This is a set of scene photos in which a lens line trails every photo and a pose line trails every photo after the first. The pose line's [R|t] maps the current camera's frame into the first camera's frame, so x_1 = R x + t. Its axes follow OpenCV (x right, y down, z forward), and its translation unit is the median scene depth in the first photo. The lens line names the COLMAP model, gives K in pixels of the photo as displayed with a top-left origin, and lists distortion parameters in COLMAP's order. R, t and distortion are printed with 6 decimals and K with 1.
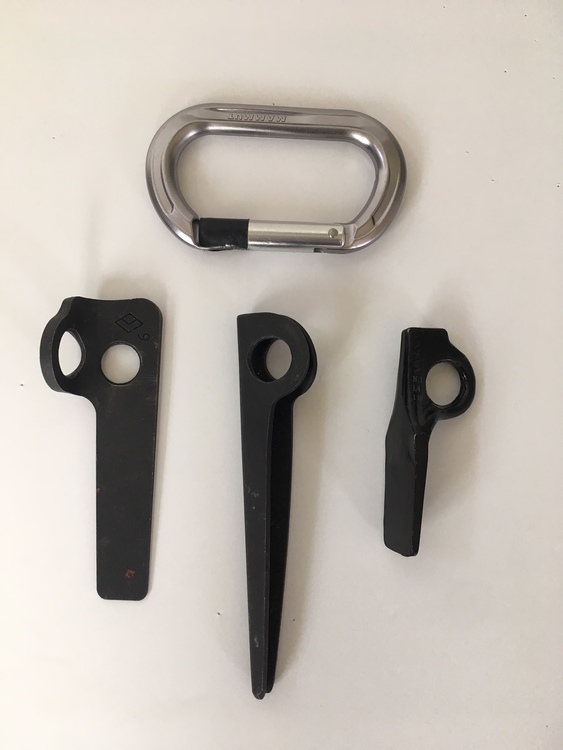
lens RADIAL K [[648.7, 0, 280.2], [0, 648.7, 374.9], [0, 0, 1]] dist [-0.003311, -0.013553]
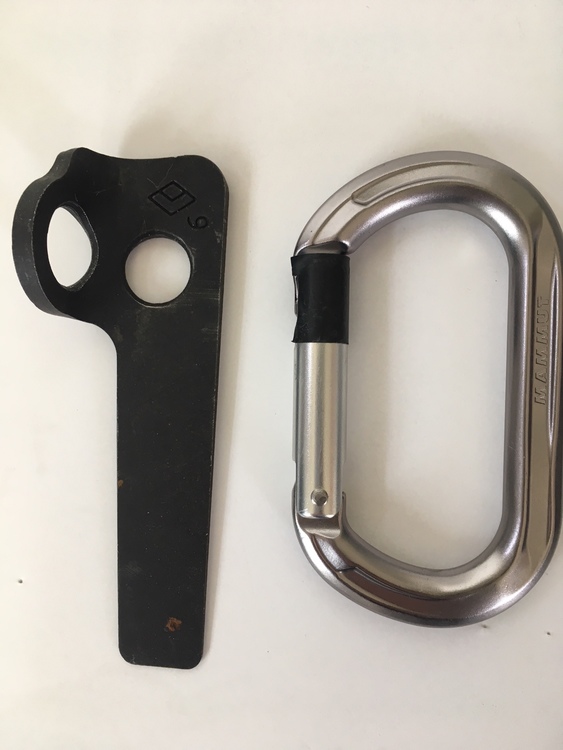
lens RADIAL K [[648.7, 0, 282.1], [0, 648.7, 375.1], [0, 0, 1]] dist [-0.003311, -0.013553]
pose [[0.996286, 0.008553, -0.085680, -0.083900], [-0.005975, 0.999523, 0.030292, 0.059767], [0.085898, -0.029667, 0.995862, 0.425448]]
